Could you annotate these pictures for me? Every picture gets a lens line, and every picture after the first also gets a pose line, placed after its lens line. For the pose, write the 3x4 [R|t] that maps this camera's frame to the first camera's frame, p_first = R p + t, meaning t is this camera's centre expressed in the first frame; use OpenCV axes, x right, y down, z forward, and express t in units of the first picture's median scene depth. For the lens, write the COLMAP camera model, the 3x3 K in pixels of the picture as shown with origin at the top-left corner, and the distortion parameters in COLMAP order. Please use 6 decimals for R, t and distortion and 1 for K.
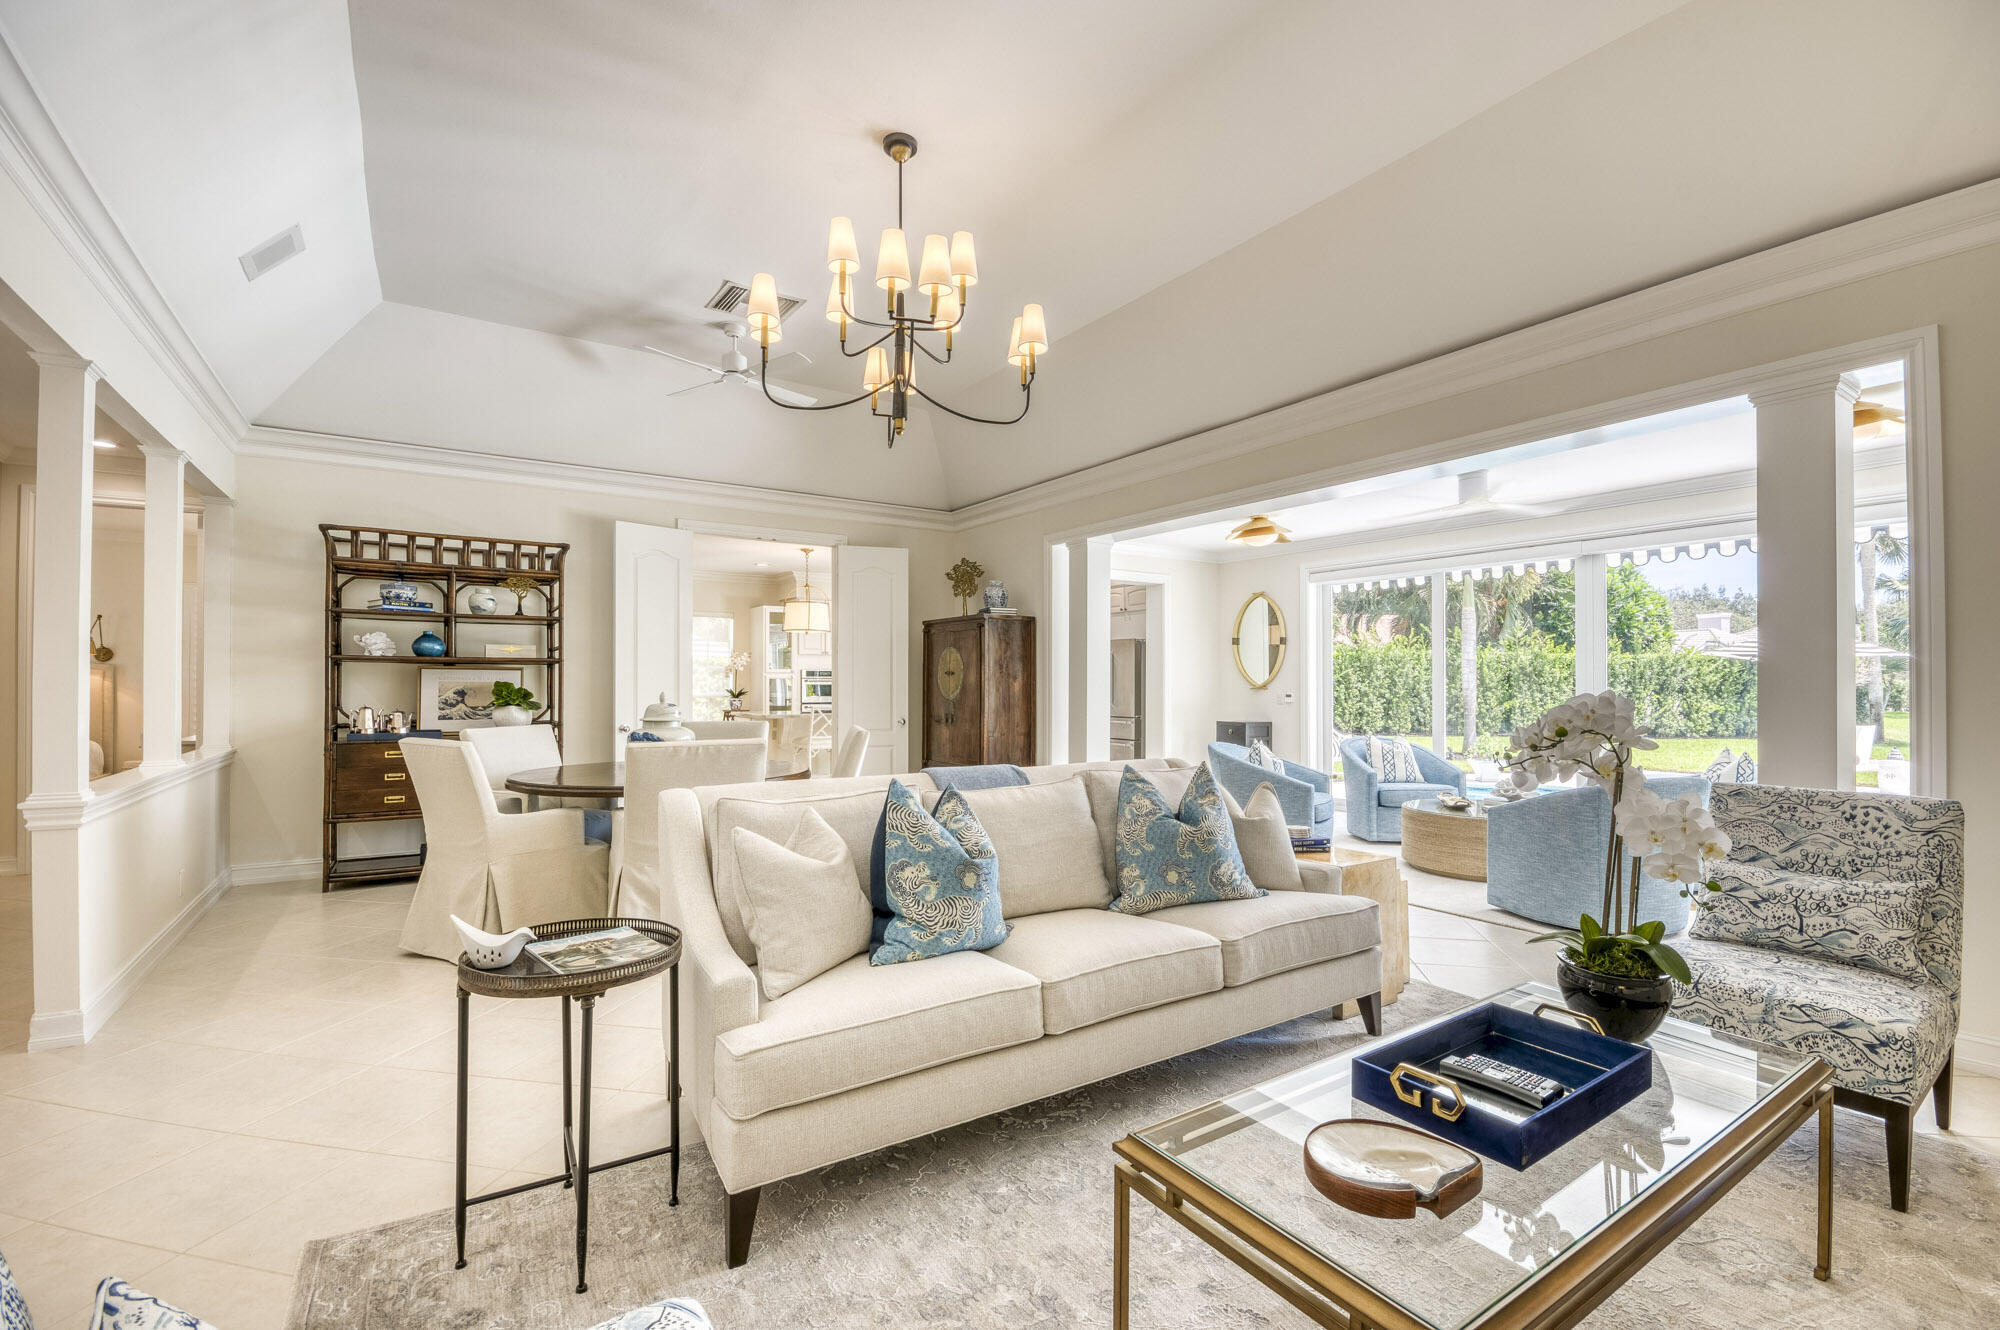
lens RADIAL K [[873.7, 0, 1007.4], [0, 873.7, 672.8], [0, 0, 1]] dist [-0.001287, -0.000154]
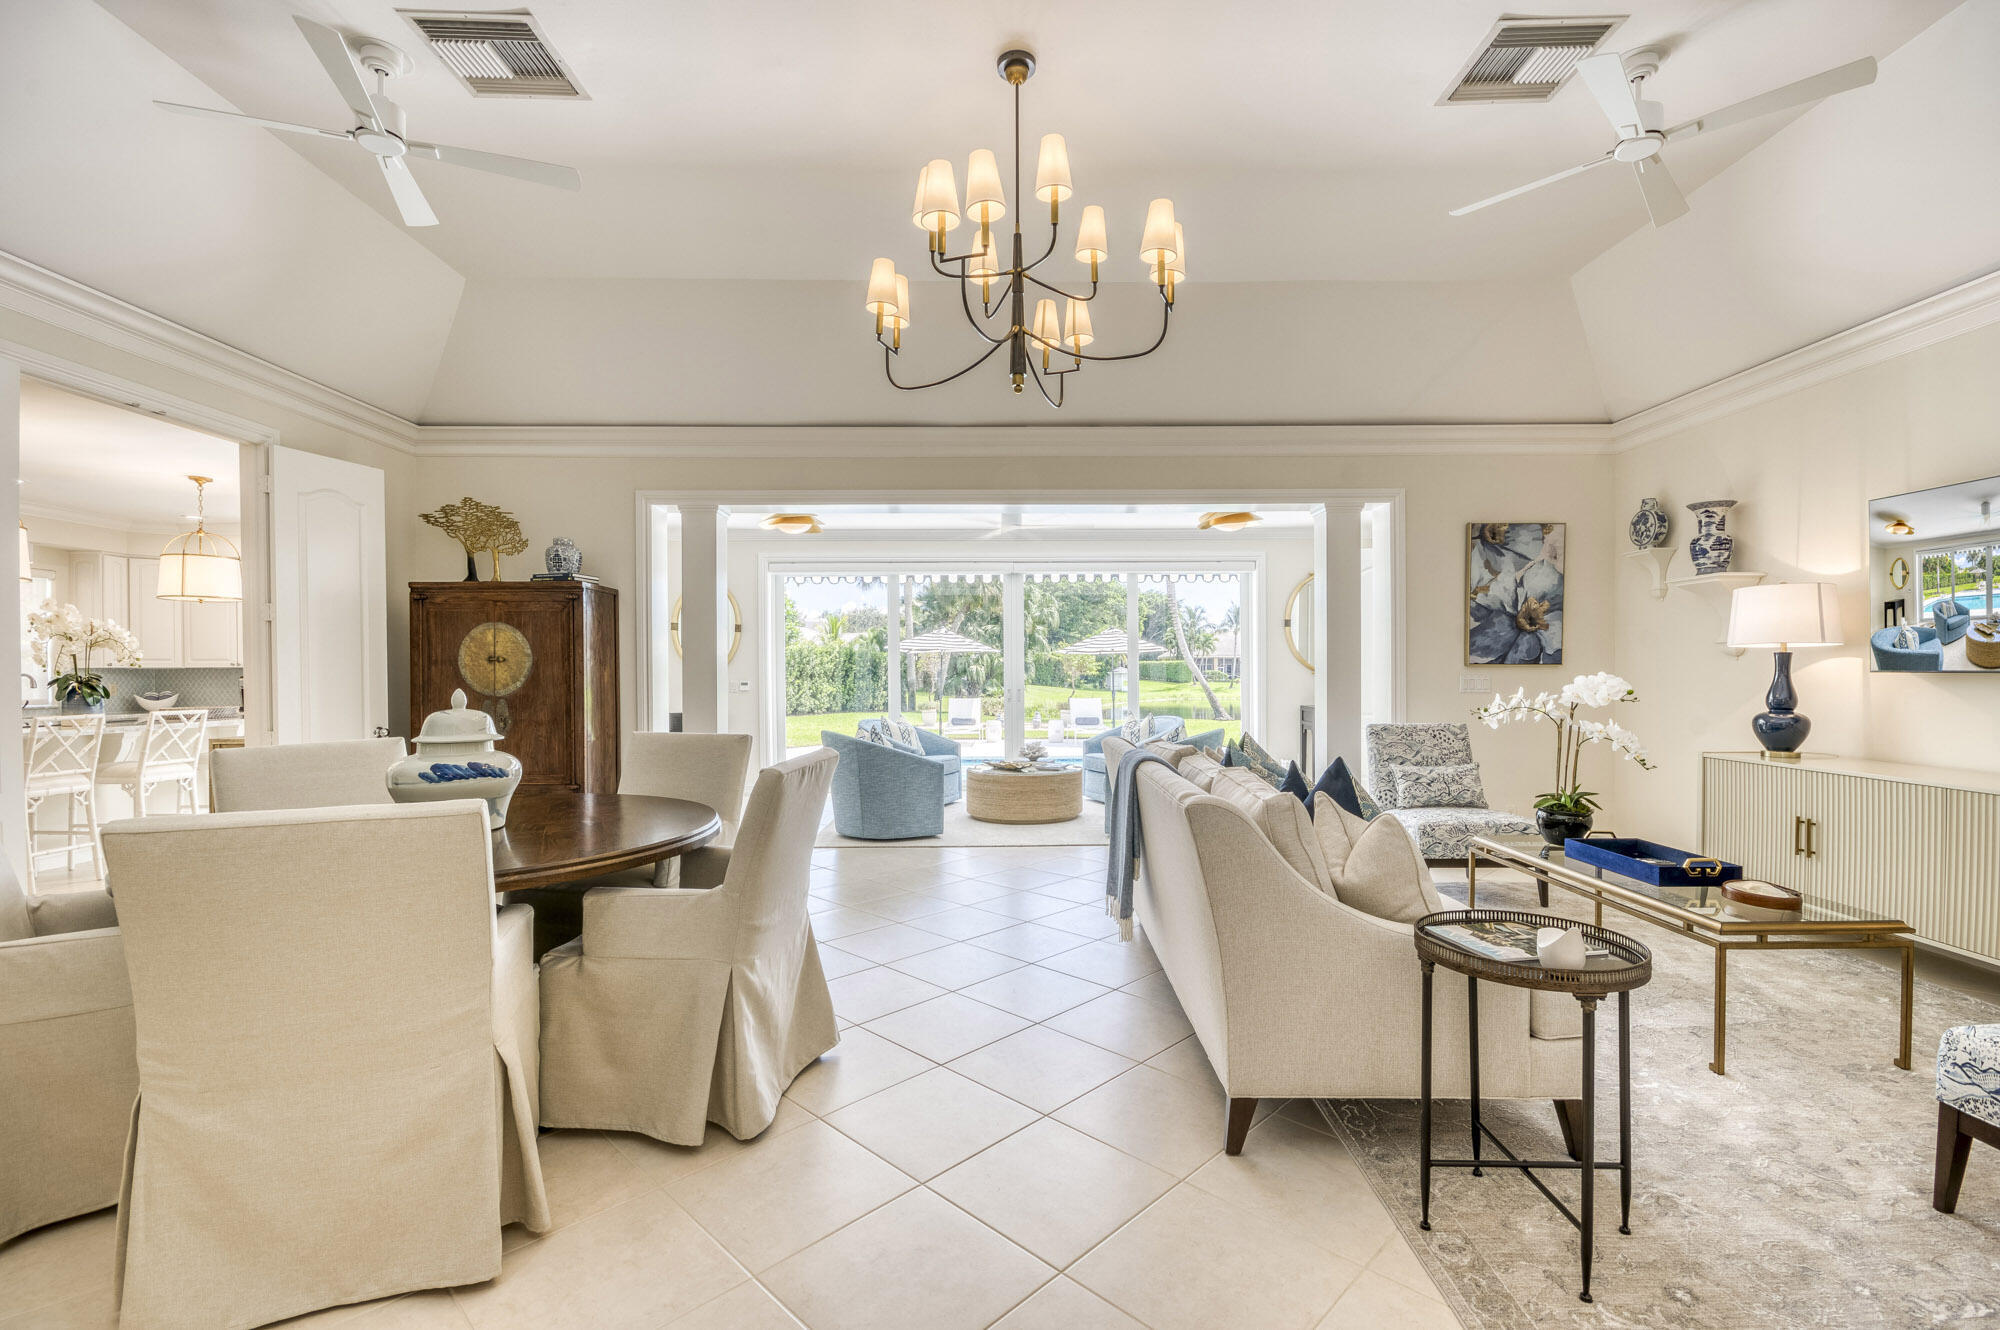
lens RADIAL K [[873.7, 0, 1010.8], [0, 873.7, 674.0], [0, 0, 1]] dist [-0.001287, -0.000154]
pose [[0.544559, -0.007026, 0.838693, -0.428555], [-0.005372, 0.999915, 0.011865, 0.001784], [-0.838705, -0.010967, 0.544475, 0.251548]]
